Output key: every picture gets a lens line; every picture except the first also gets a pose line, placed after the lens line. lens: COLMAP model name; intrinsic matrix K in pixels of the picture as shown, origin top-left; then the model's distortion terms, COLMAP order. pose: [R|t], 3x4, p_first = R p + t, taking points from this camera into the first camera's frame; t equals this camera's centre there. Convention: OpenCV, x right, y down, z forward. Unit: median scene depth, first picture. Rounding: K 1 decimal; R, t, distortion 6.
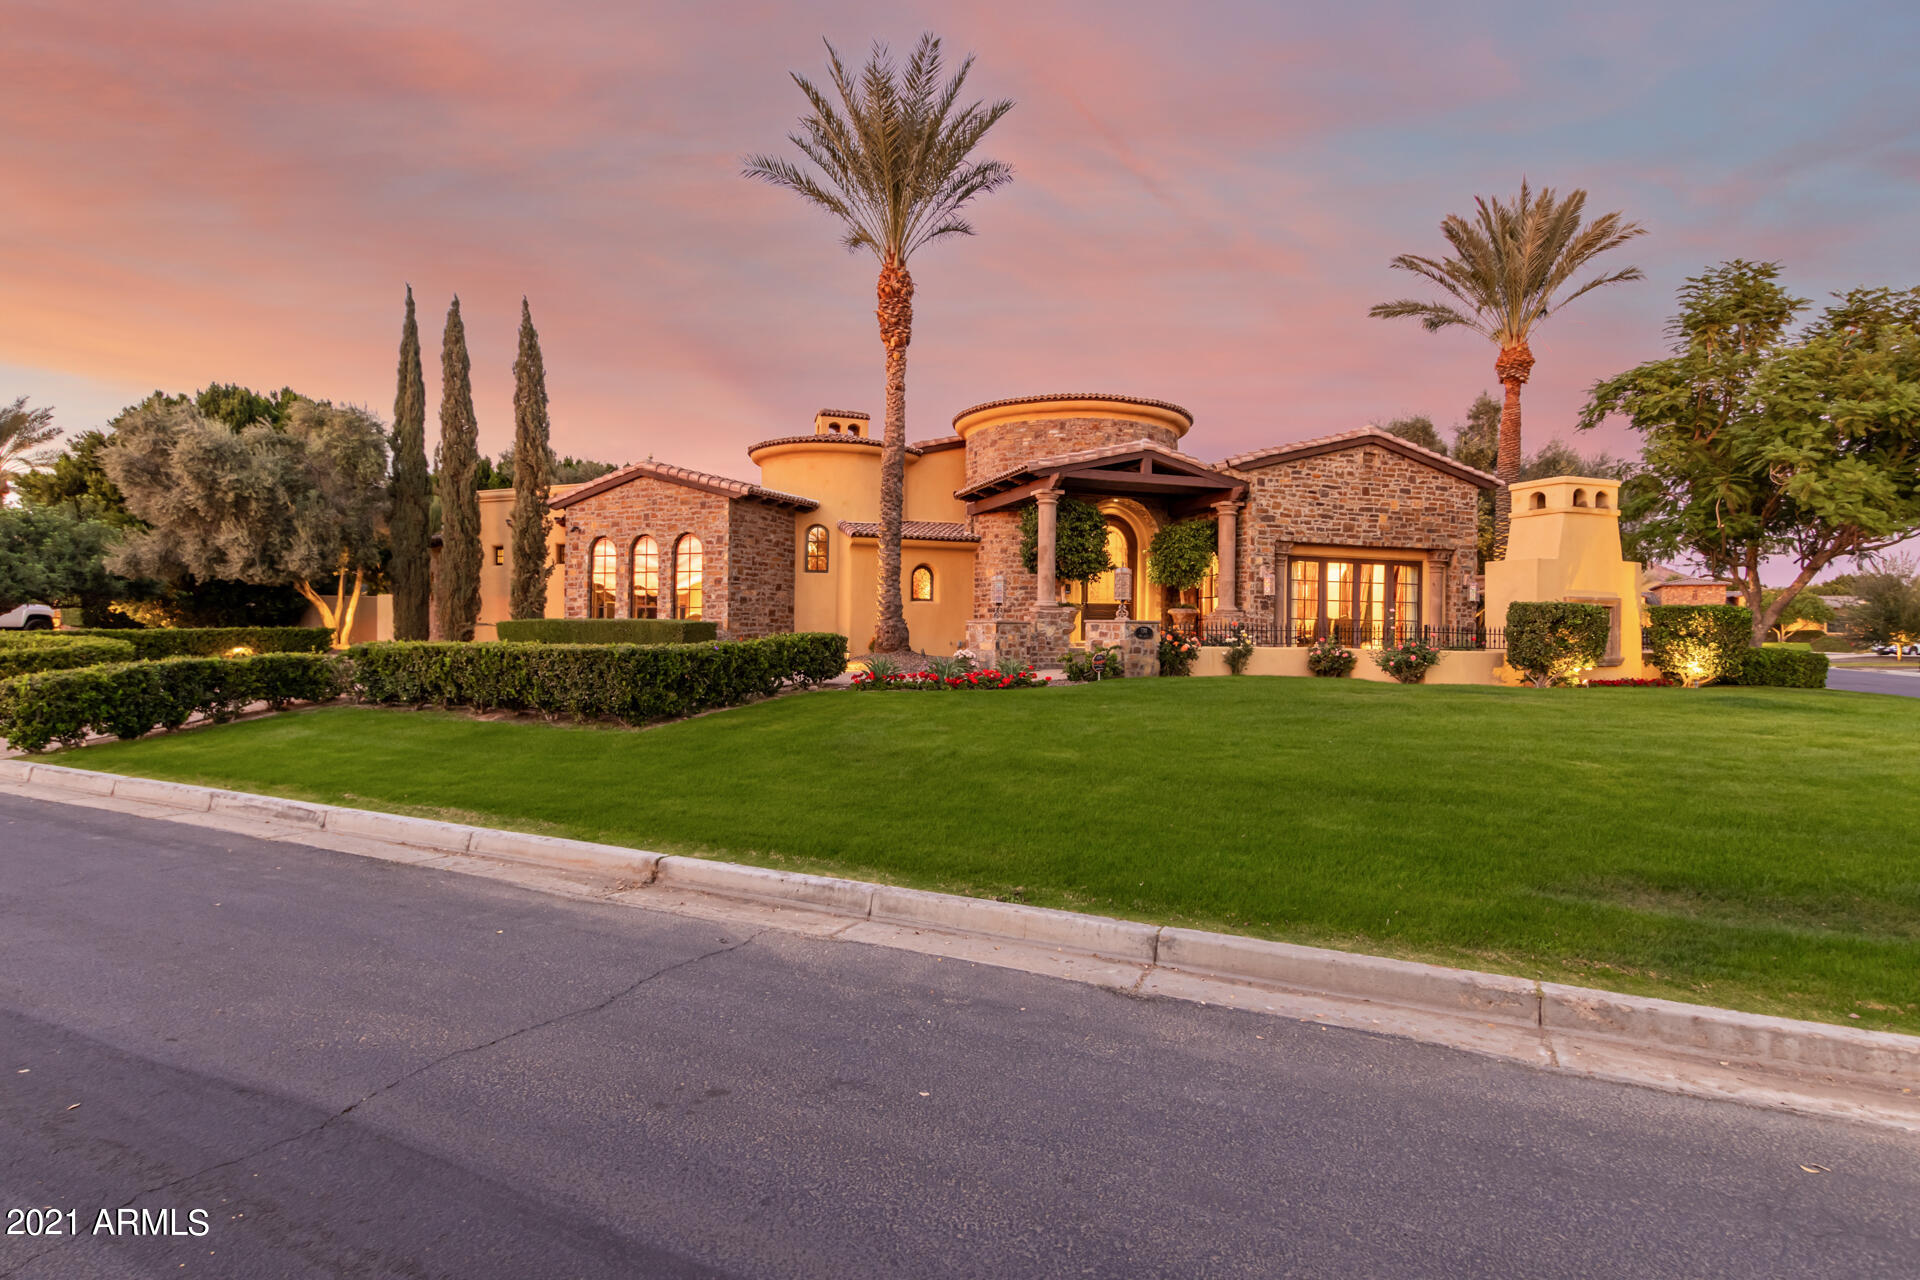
lens RADIAL K [[950.9, 0, 964.7], [0, 950.9, 620.3], [0, 0, 1]] dist [0.011394, -0.000480]
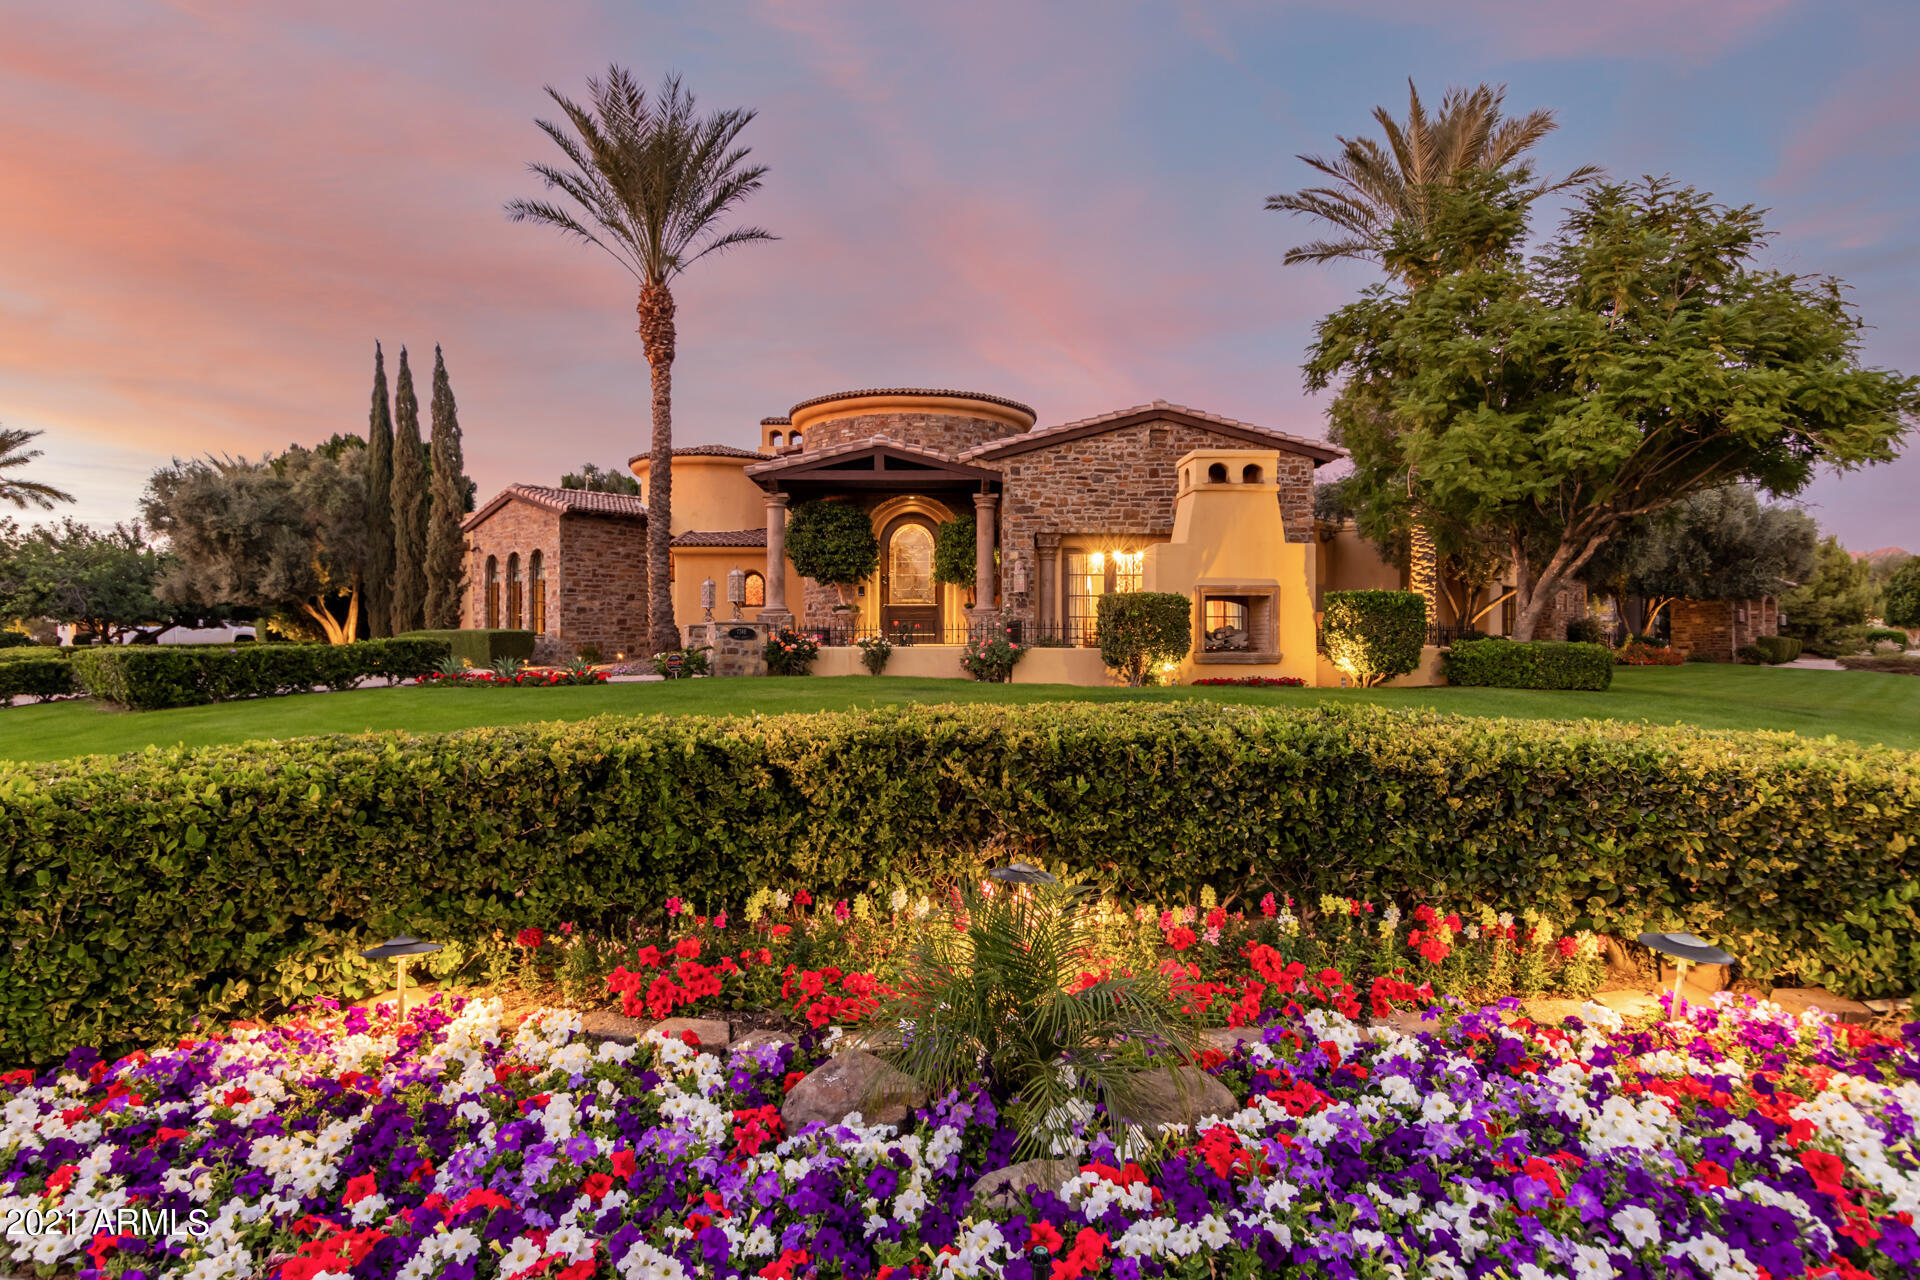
lens RADIAL K [[1048.4, 0, 956.6], [0, 1048.4, 646.8], [0, 0, 1]] dist [0.006373, 0.000691]
pose [[0.954430, -0.011822, -0.298202, 0.533952], [0.016757, 0.999762, 0.013996, 0.011126], [0.297965, -0.018355, 0.954400, -0.000494]]
